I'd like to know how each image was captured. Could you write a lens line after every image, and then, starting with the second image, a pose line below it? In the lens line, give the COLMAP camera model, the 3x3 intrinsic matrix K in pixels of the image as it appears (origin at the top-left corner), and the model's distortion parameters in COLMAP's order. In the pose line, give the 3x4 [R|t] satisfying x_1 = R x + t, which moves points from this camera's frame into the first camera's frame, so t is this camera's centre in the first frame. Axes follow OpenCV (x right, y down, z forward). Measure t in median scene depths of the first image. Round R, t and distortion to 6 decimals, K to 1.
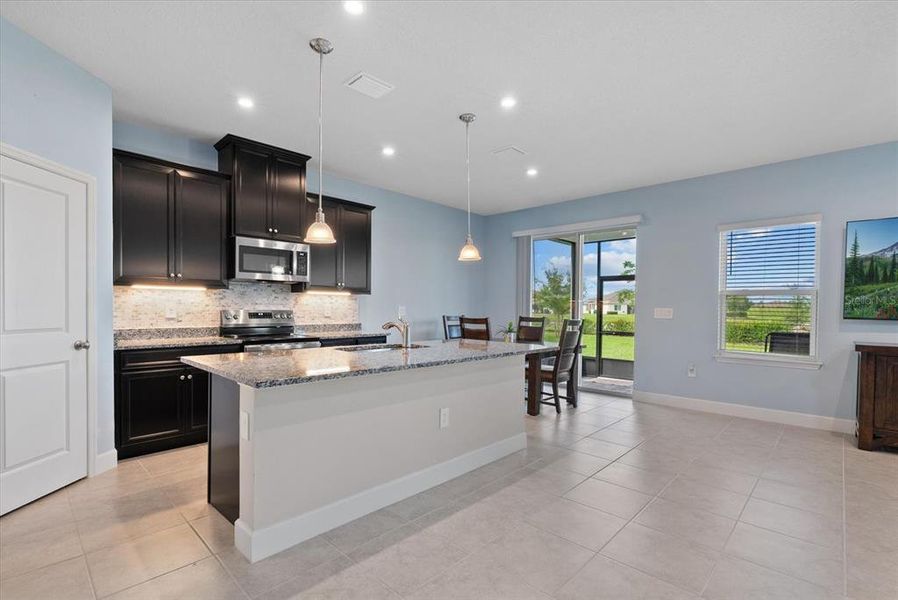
lens RADIAL K [[414.3, 0, 447.2], [0, 414.3, 316.8], [0, 0, 1]] dist [-0.008374, 0.001651]
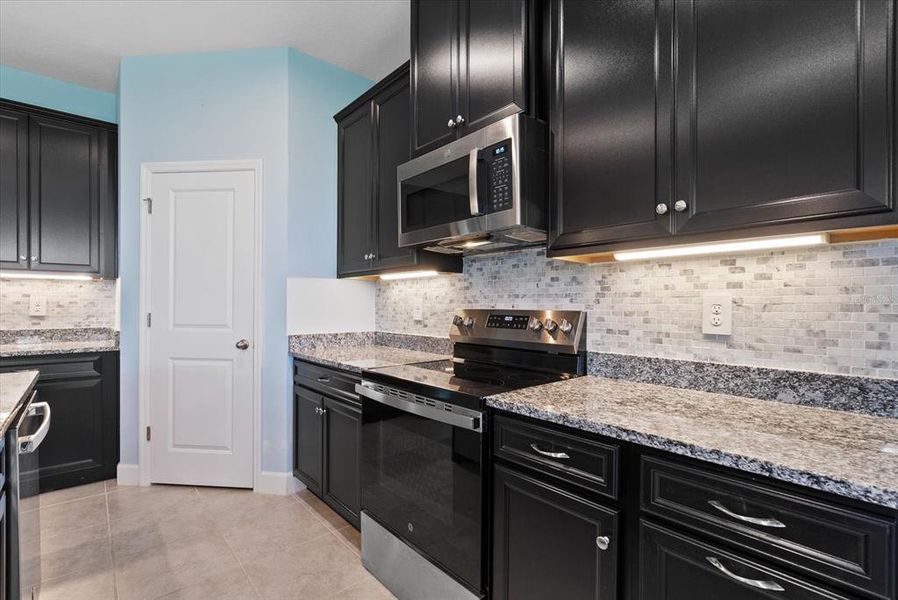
lens RADIAL K [[414.3, 0, 440.6], [0, 414.3, 304.1], [0, 0, 1]] dist [-0.008374, 0.001651]
pose [[-0.102184, -0.011344, -0.994701, -0.000227], [-0.024913, 0.999651, -0.008841, -0.017764], [0.994453, 0.023878, -0.102431, 1.041808]]
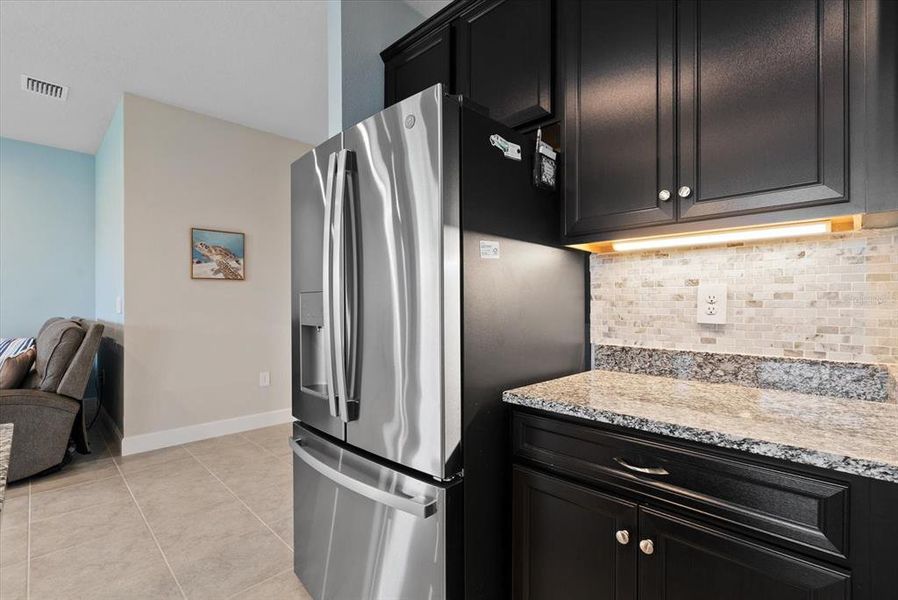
lens RADIAL K [[414.3, 0, 446.1], [0, 414.3, 305.3], [0, 0, 1]] dist [-0.008374, 0.001651]
pose [[-0.999649, -0.010503, 0.024304, -0.427222], [-0.009930, 0.999672, 0.023609, -0.007653], [-0.024544, 0.023359, -0.999426, 0.620582]]
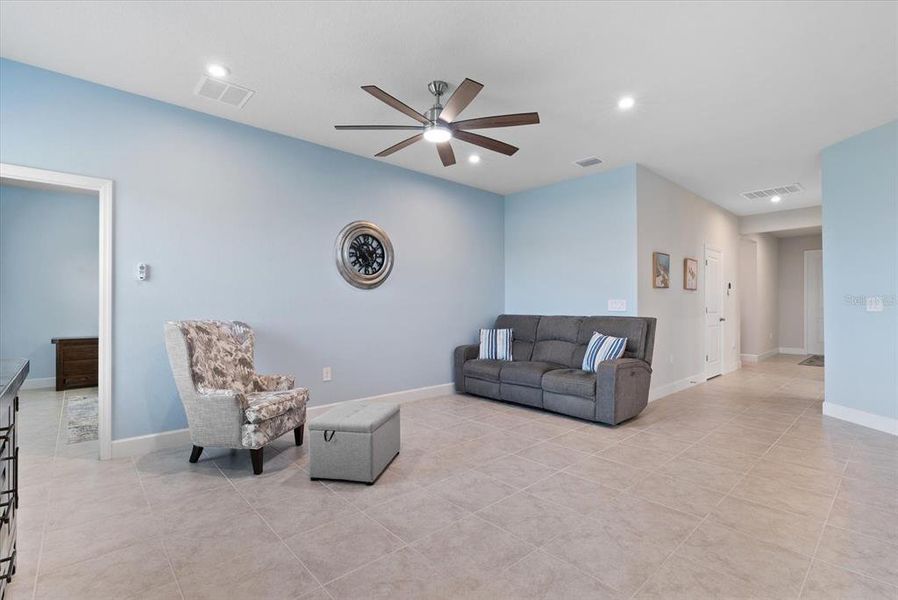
lens RADIAL K [[414.3, 0, 446.3], [0, 414.3, 305.0], [0, 0, 1]] dist [-0.008374, 0.001651]
pose [[-0.996710, -0.010217, 0.080404, 0.630333], [-0.008627, 0.999761, 0.020094, -0.003852], [-0.080590, 0.019334, -0.996560, 1.061976]]
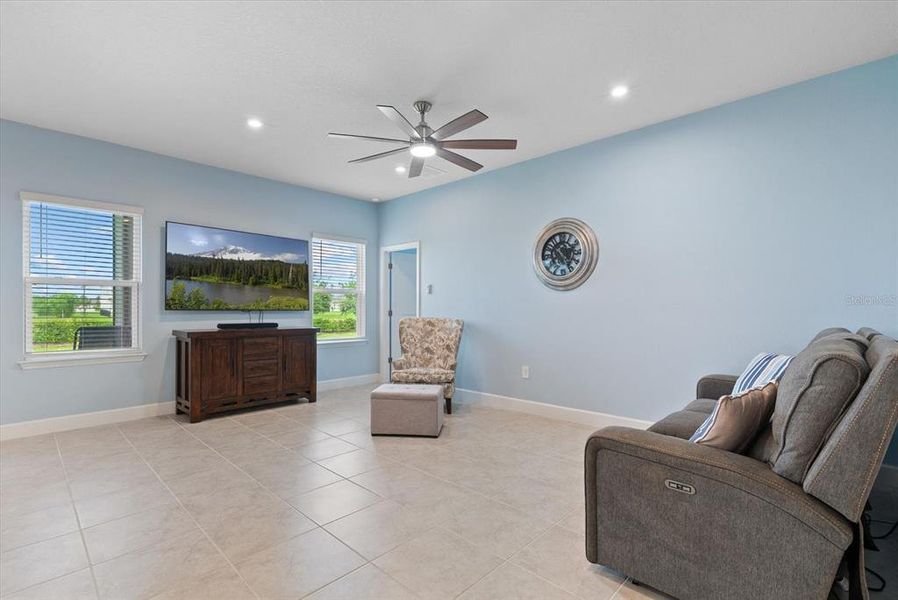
lens RADIAL K [[414.3, 0, 442.5], [0, 414.3, 307.4], [0, 0, 1]] dist [-0.008374, 0.001651]
pose [[0.014030, -0.008630, 0.999864, -0.114471], [0.021035, 0.999744, 0.008334, 0.004679], [-0.999680, 0.020915, 0.014207, 0.255551]]
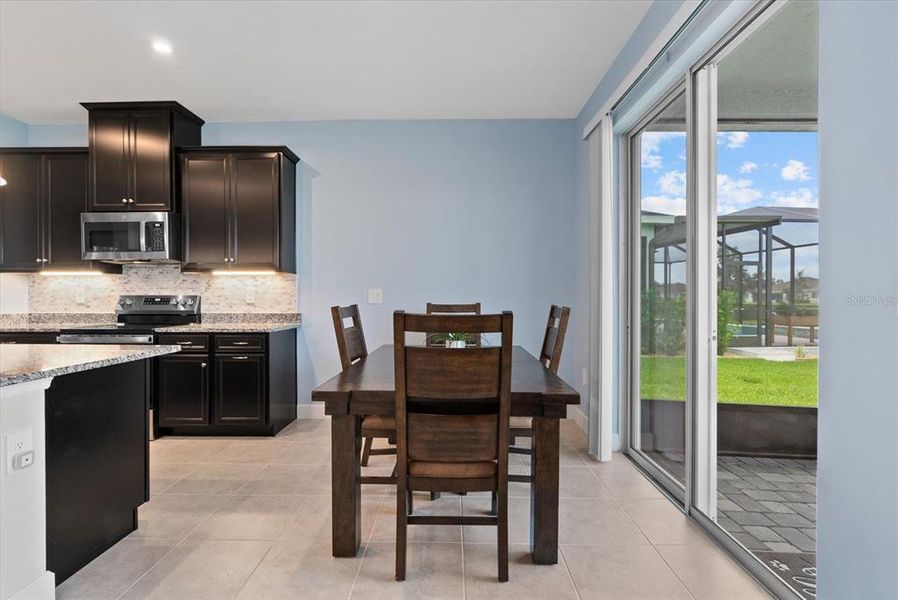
lens RADIAL K [[414.3, 0, 450.3], [0, 414.3, 298.8], [0, 0, 1]] dist [-0.008374, 0.001651]
pose [[0.681165, -0.005515, -0.732109, 0.652068], [-0.008312, 0.999849, -0.015266, -0.000357], [0.732083, 0.016483, 0.681016, 0.919788]]
